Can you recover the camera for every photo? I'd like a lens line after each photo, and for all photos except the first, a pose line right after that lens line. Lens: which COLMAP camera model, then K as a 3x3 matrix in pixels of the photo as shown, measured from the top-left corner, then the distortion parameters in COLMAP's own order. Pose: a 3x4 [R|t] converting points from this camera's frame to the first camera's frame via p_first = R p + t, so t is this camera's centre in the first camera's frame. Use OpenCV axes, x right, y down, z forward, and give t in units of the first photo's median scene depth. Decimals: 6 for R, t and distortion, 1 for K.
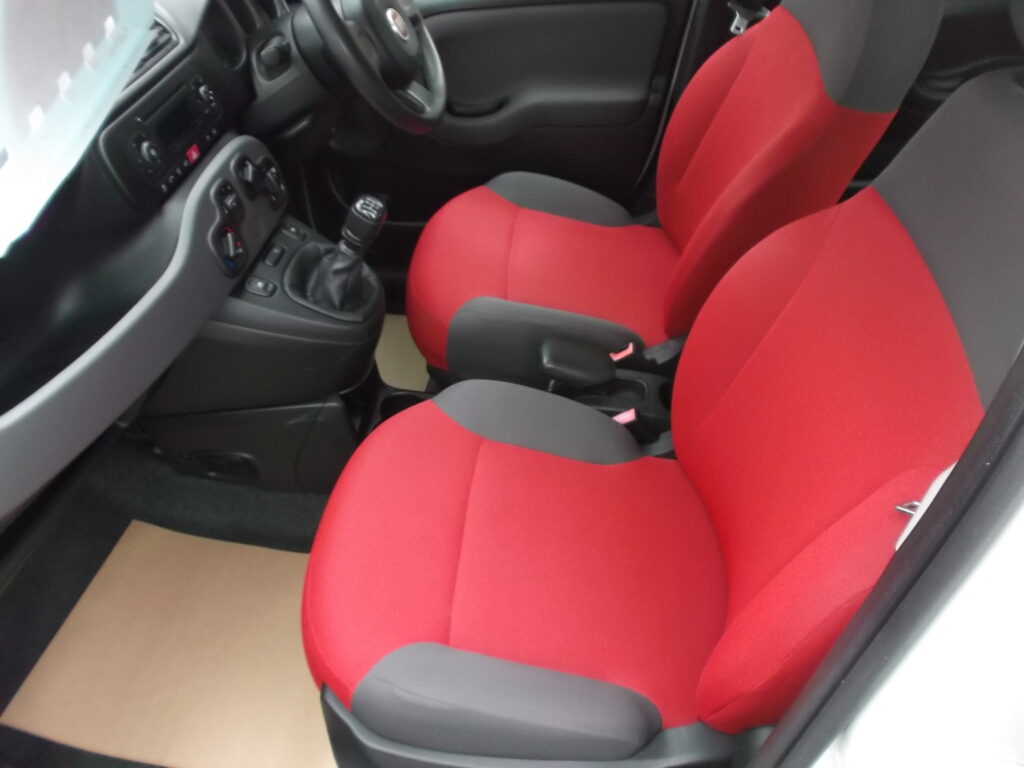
lens RADIAL K [[826.4, 0, 509.8], [0, 826.4, 379.7], [0, 0, 1]] dist [-0.040350, 0.010406]
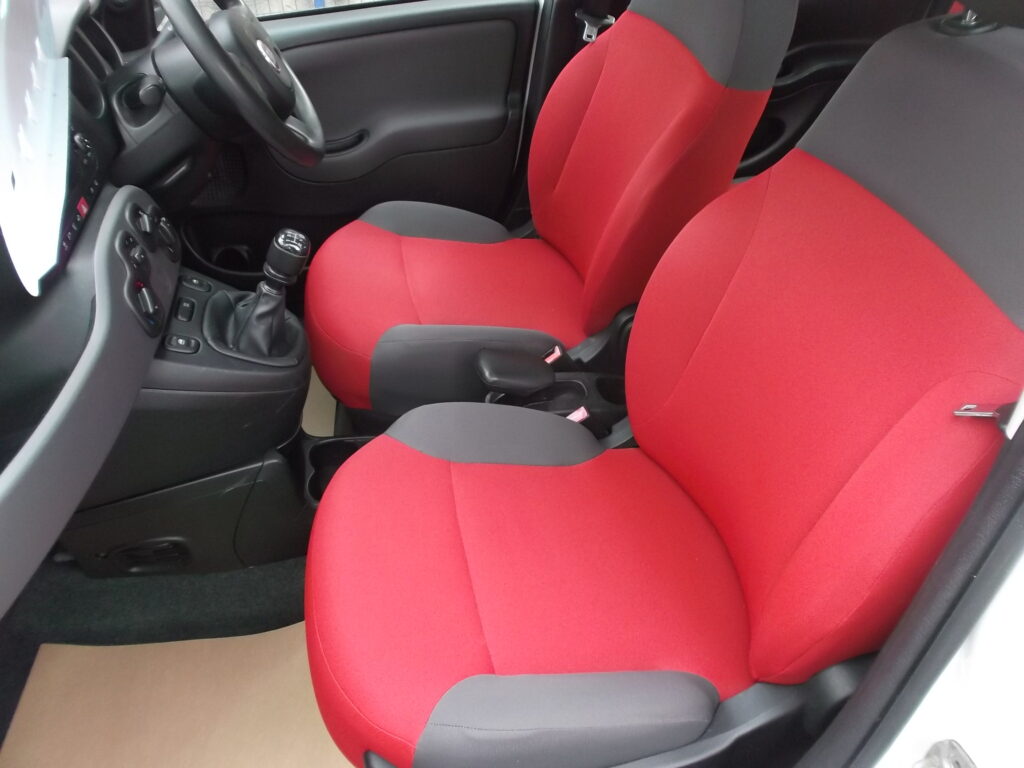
lens RADIAL K [[826.4, 0, 509.8], [0, 826.4, 379.7], [0, 0, 1]] dist [-0.040350, 0.010406]
pose [[0.957435, -0.171990, 0.231813, -0.162924], [0.184515, 0.982265, -0.033309, 0.020427], [-0.221973, 0.074664, 0.972190, 0.044523]]
